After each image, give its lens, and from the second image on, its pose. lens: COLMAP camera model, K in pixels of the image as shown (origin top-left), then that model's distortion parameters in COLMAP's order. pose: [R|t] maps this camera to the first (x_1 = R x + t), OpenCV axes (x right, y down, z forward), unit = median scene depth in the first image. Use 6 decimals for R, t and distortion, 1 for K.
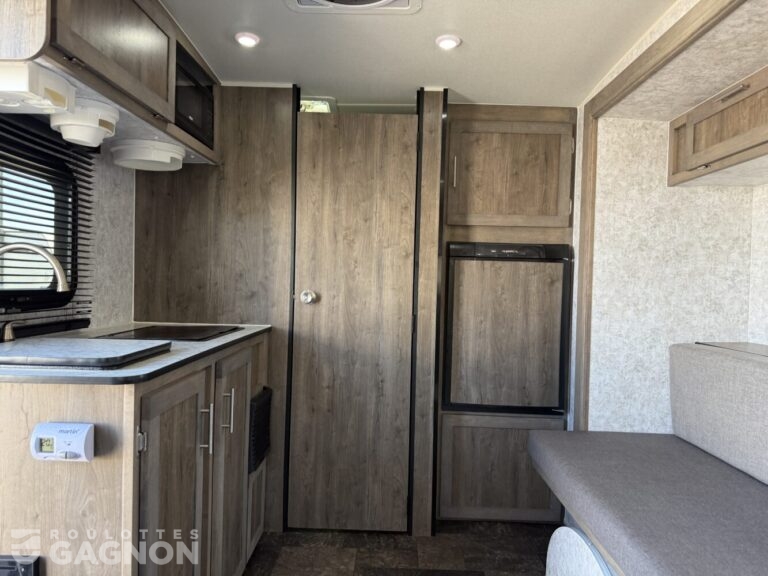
lens RADIAL K [[543.5, 0, 391.2], [0, 543.5, 289.7], [0, 0, 1]] dist [0.058174, -0.060068]
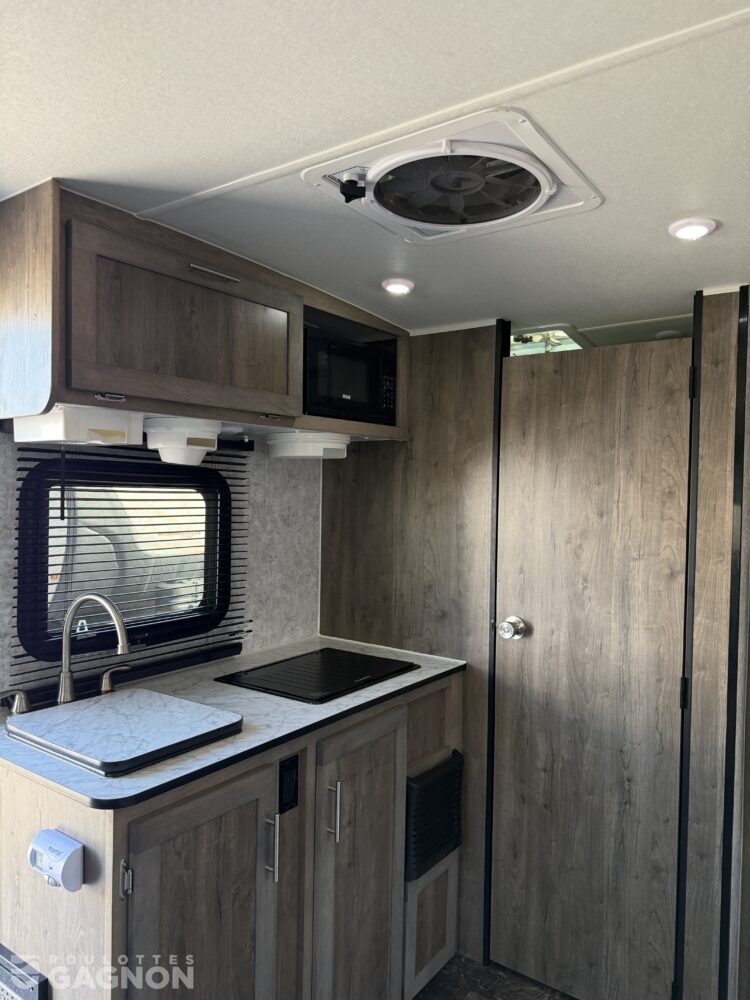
lens RADIAL K [[703.3, 0, 376.8], [0, 703.3, 505.4], [0, 0, 1]] dist [0.100529, -0.145963]
pose [[0.811981, 0.003870, -0.583672, 0.219888], [-0.009166, 0.999939, -0.006121, -0.130687], [0.583612, 0.010320, 0.811967, 0.186425]]
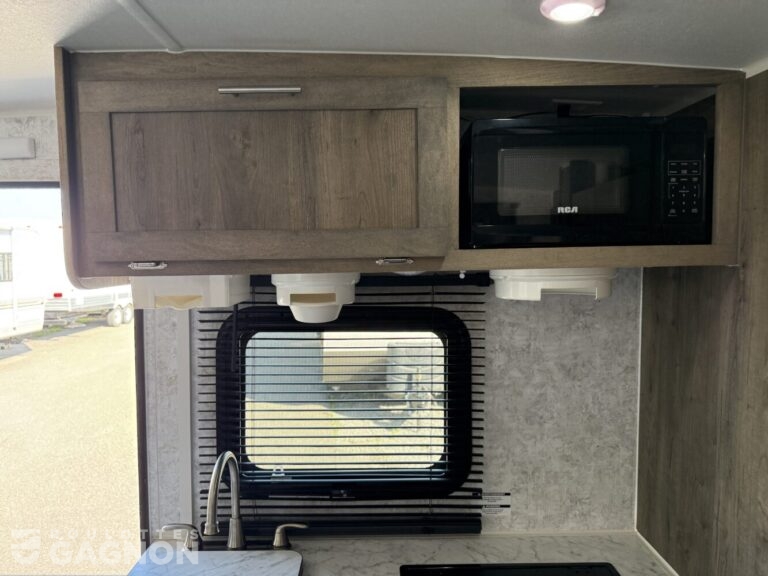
lens RADIAL K [[553.5, 0, 384.0], [0, 553.5, 288.0], [0, 0, 1]] dist [0.023617, -0.038082]
pose [[0.014213, 0.044390, -0.998913, 0.114318], [-0.012115, 0.998948, 0.044220, -0.226525], [0.999826, 0.011473, 0.014736, 0.716776]]
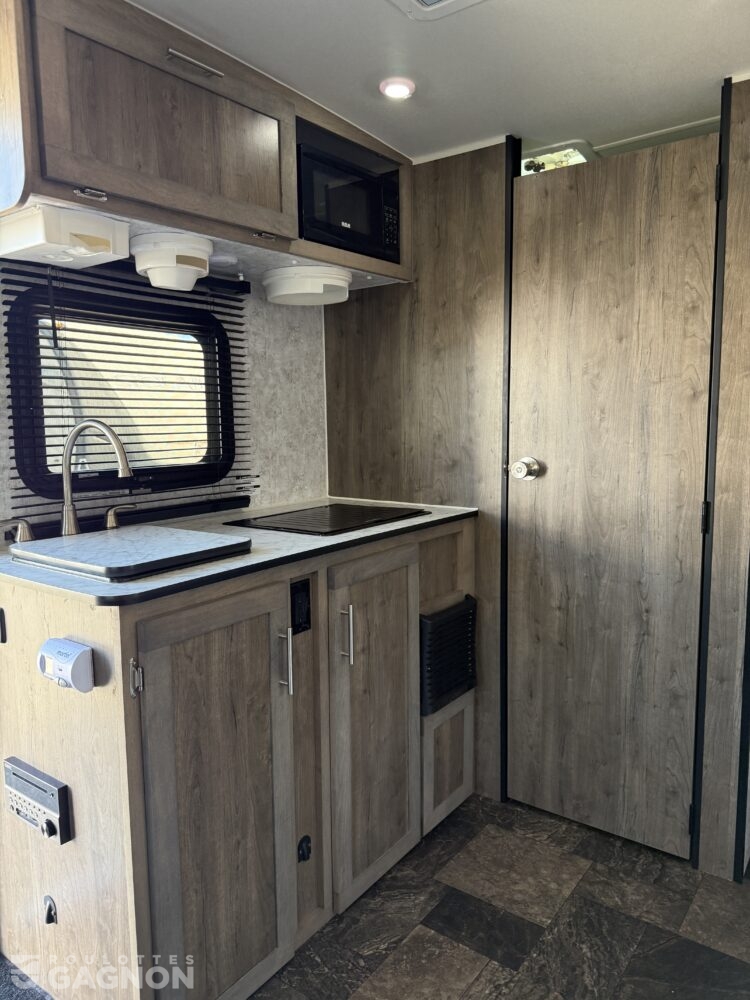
lens RADIAL K [[700.4, 0, 371.3], [0, 700.4, 495.3], [0, 0, 1]] dist [0.100839, -0.174346]
pose [[0.799373, 0.033470, -0.599902, 0.204731], [0.022490, 0.996081, 0.085542, -0.030761], [0.600414, -0.081872, 0.795487, 0.212218]]
